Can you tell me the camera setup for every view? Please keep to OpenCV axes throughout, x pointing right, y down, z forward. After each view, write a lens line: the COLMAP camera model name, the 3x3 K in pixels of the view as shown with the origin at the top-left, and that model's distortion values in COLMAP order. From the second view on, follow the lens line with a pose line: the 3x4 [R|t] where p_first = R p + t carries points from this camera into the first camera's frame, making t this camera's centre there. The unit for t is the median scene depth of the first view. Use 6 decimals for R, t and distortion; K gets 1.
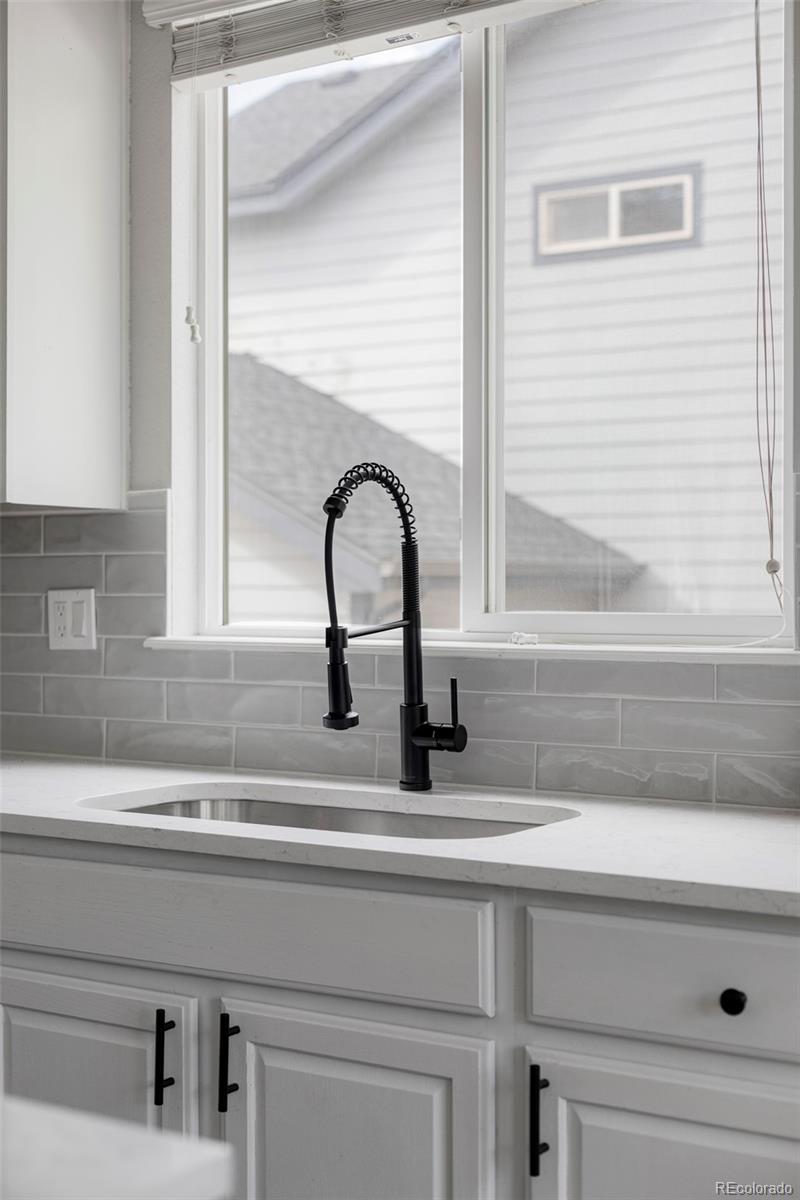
lens RADIAL K [[1744.9, 0, 398.6], [0, 1744.9, 599.3], [0, 0, 1]] dist [-0.038010, 0.000000]
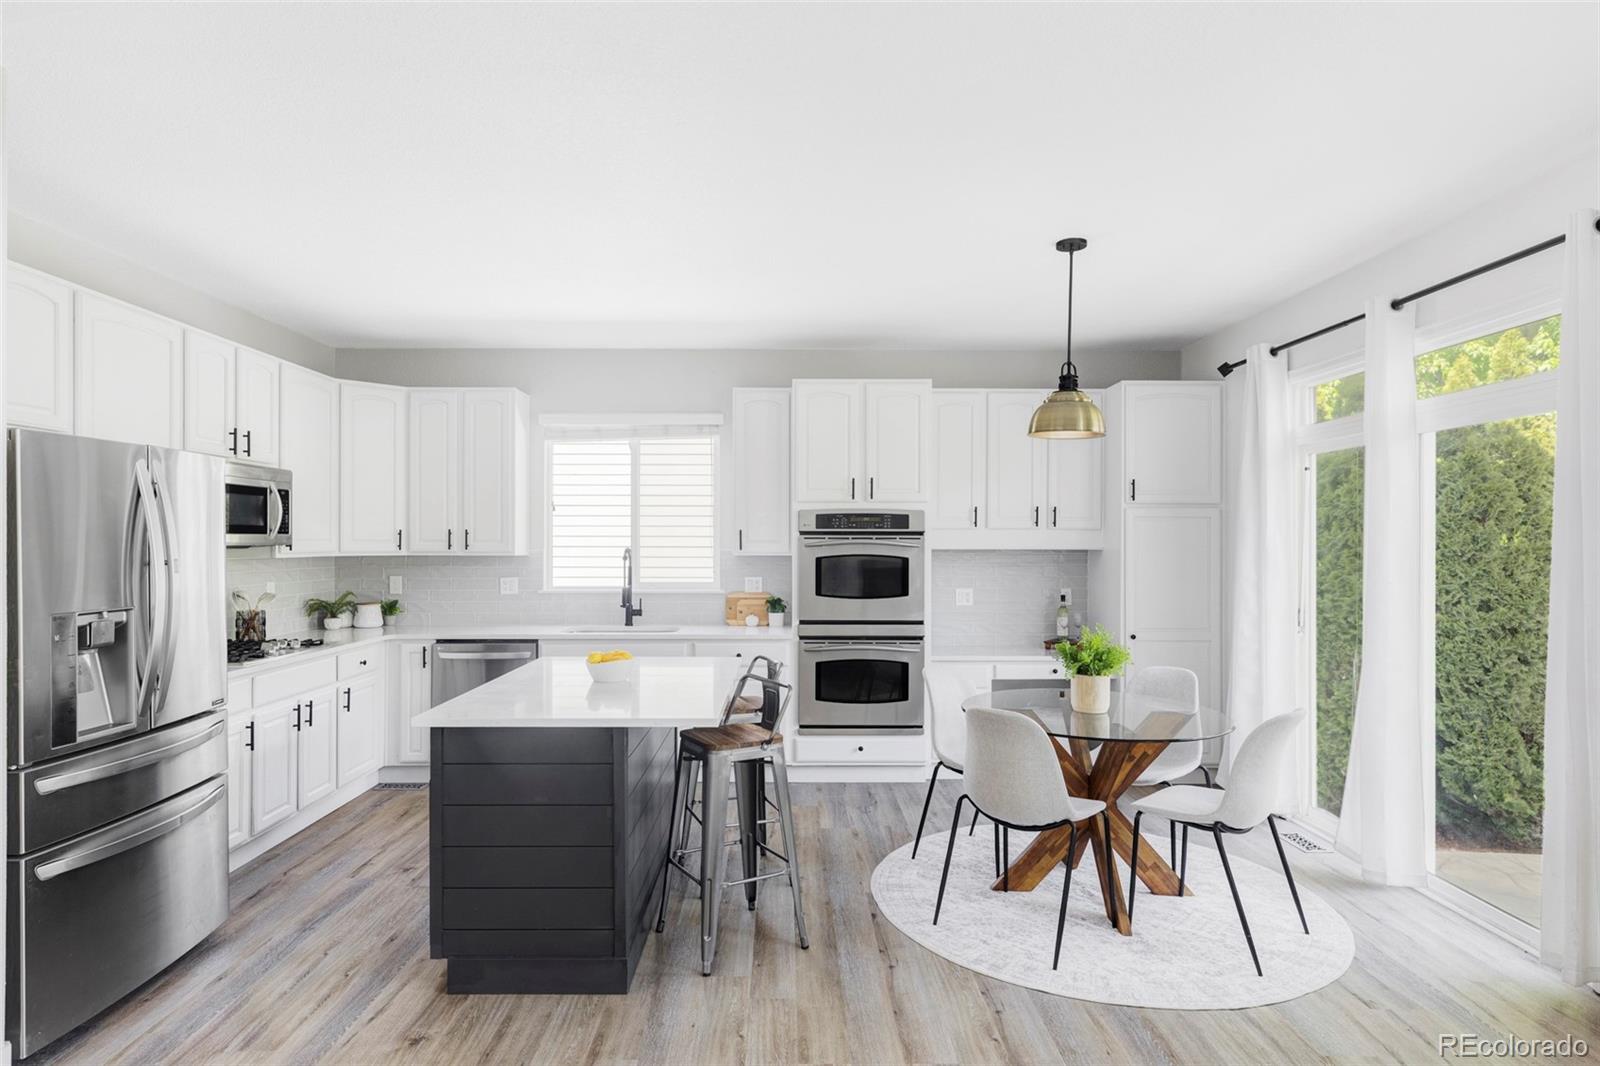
lens RADIAL K [[905.4, 0, 803.0], [0, 905.4, 541.9], [0, 0, 1]] dist [0.006661, 0.001129]
pose [[0.835401, 0.000952, 0.549640, -0.826826], [0.005055, 0.999943, -0.009414, -0.067249], [-0.549618, 0.010643, 0.835348, -1.018240]]
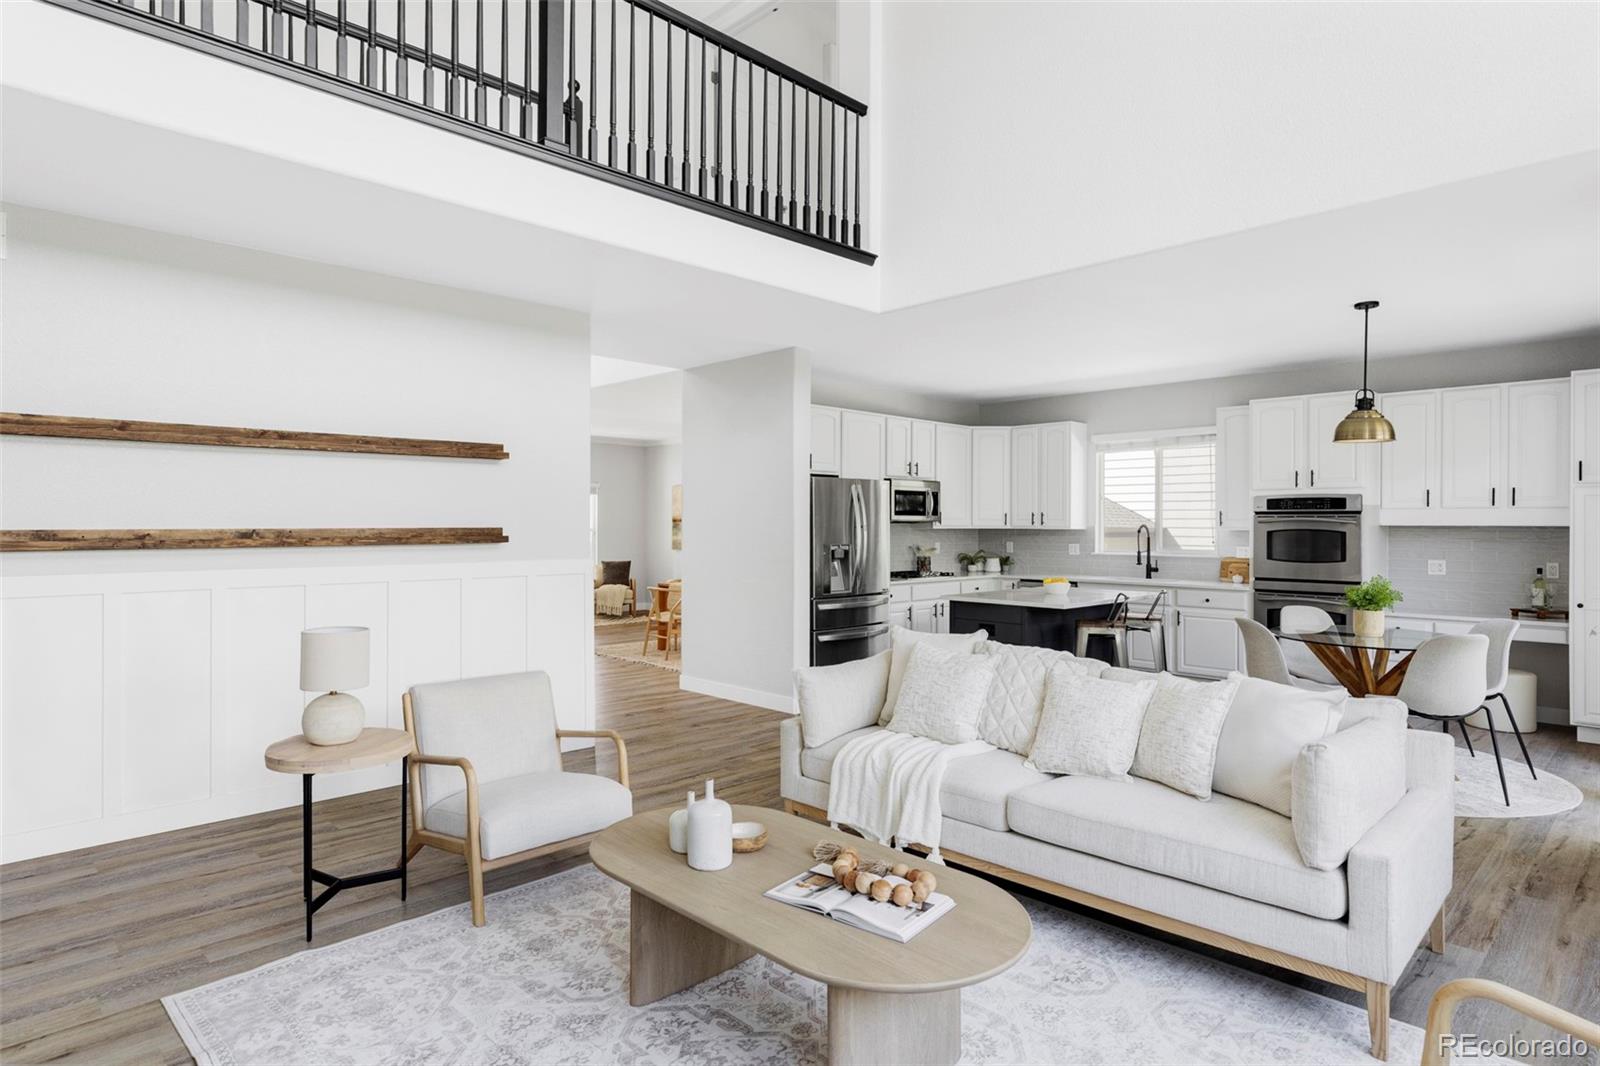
lens RADIAL K [[905.4, 0, 792.5], [0, 905.4, 535.7], [0, 0, 1]] dist [0.006661, 0.001129]
pose [[0.973611, 0.006200, -0.228130, -0.467906], [-0.006052, 0.999981, 0.001348, -0.033953], [0.228134, 0.000068, 0.973630, -2.280447]]
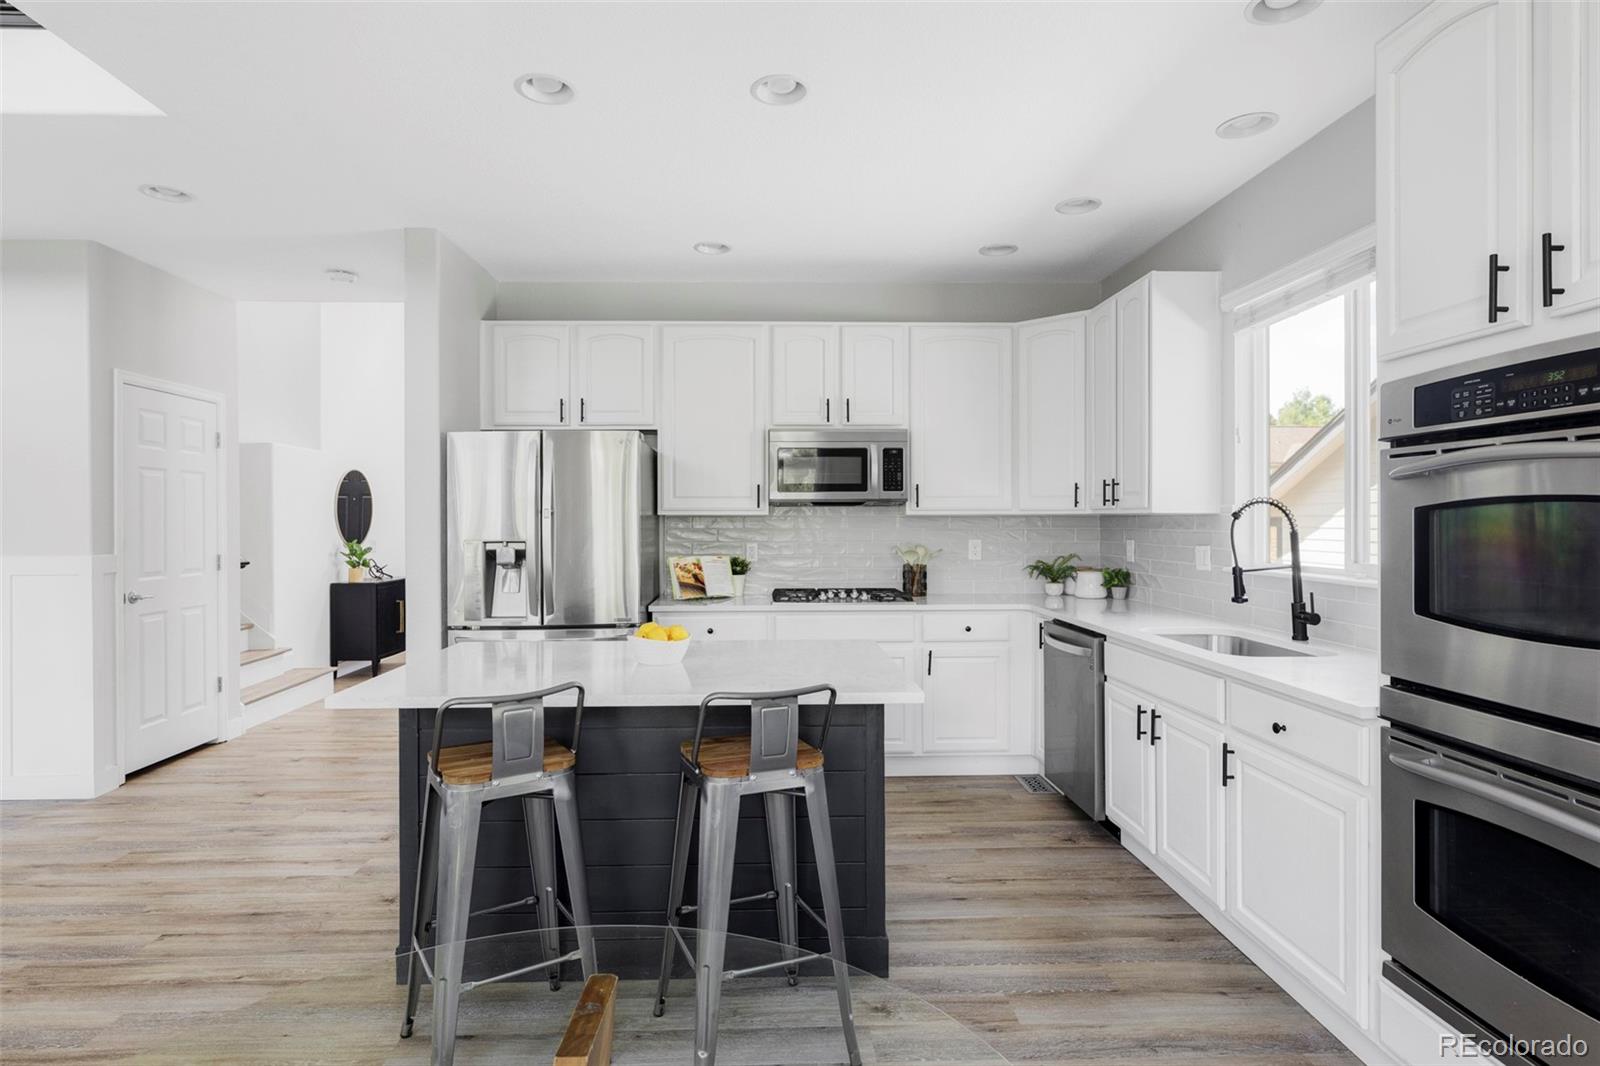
lens RADIAL K [[845.6, 0, 787.3], [0, 845.6, 517.6], [0, 0, 1]] dist [0.002285, -0.000376]
pose [[0.566494, -0.003512, -0.824058, 0.539794], [-0.008546, 0.999912, -0.010136, -0.033078], [0.824021, 0.012785, 0.566414, -0.171810]]
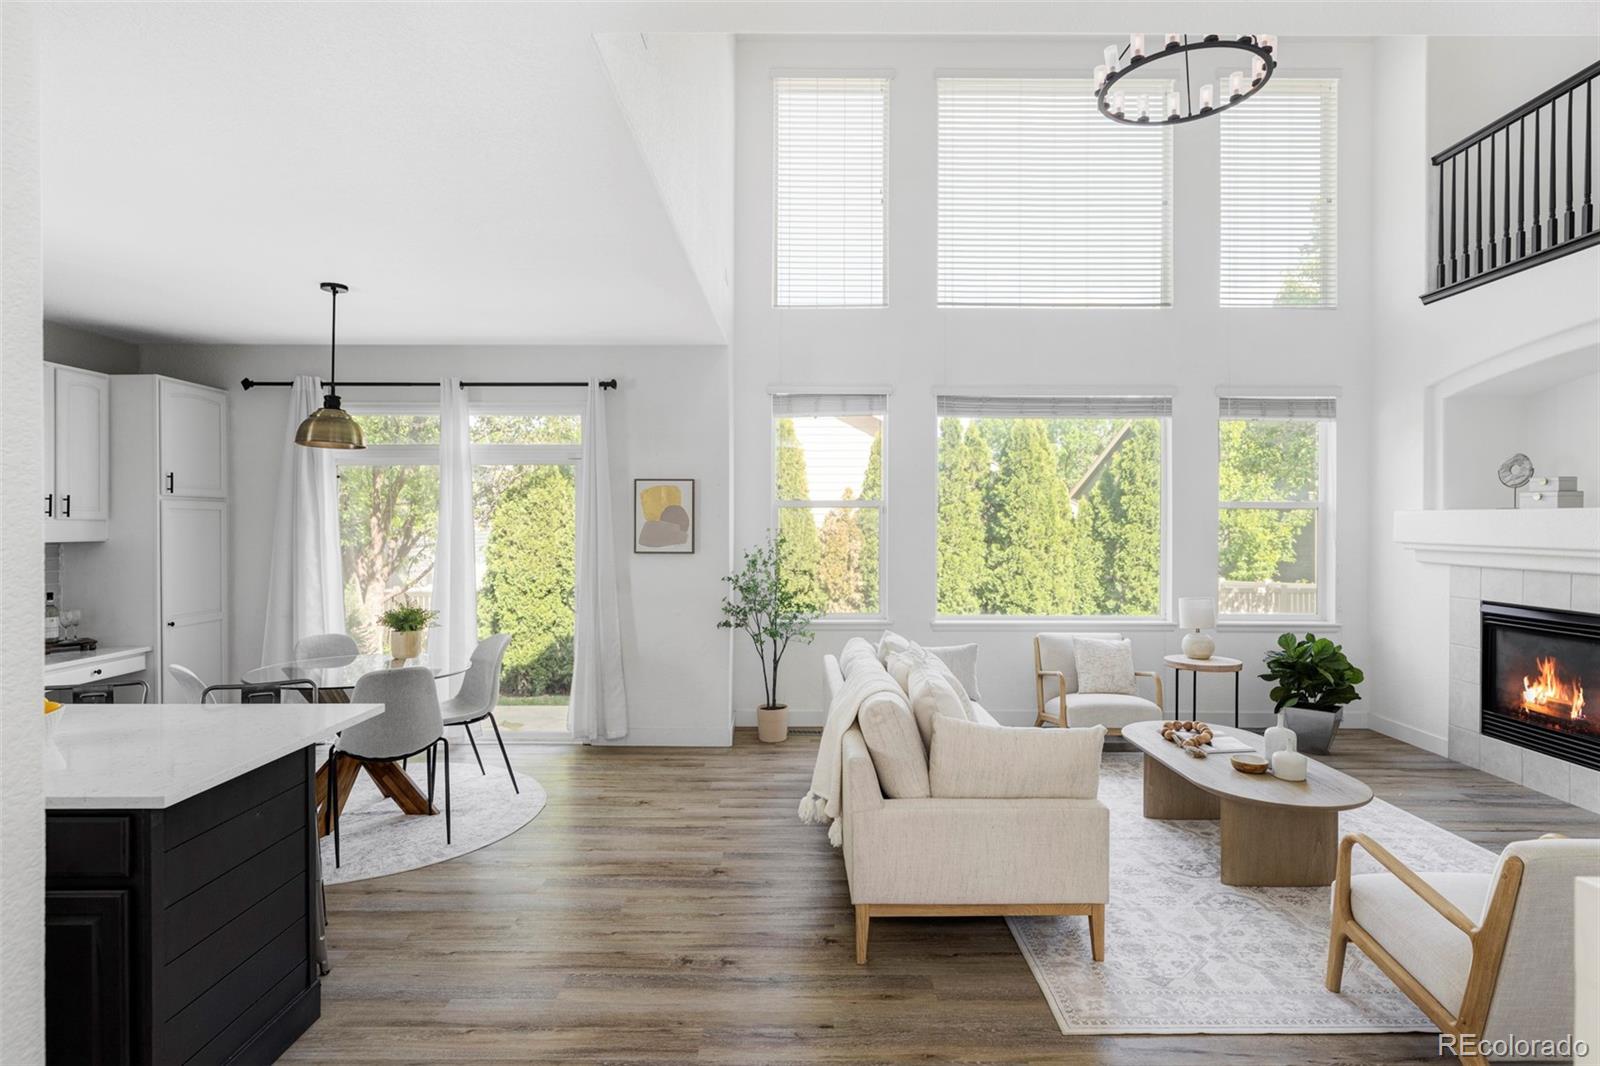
lens RADIAL K [[845.6, 0, 791.6], [0, 845.6, 529.2], [0, 0, 1]] dist [0.002285, -0.000376]
pose [[-0.532901, -0.005013, 0.846163, -1.498582], [0.013784, 0.999798, 0.014604, -0.098321], [-0.846065, 0.019446, -0.532724, 0.047925]]
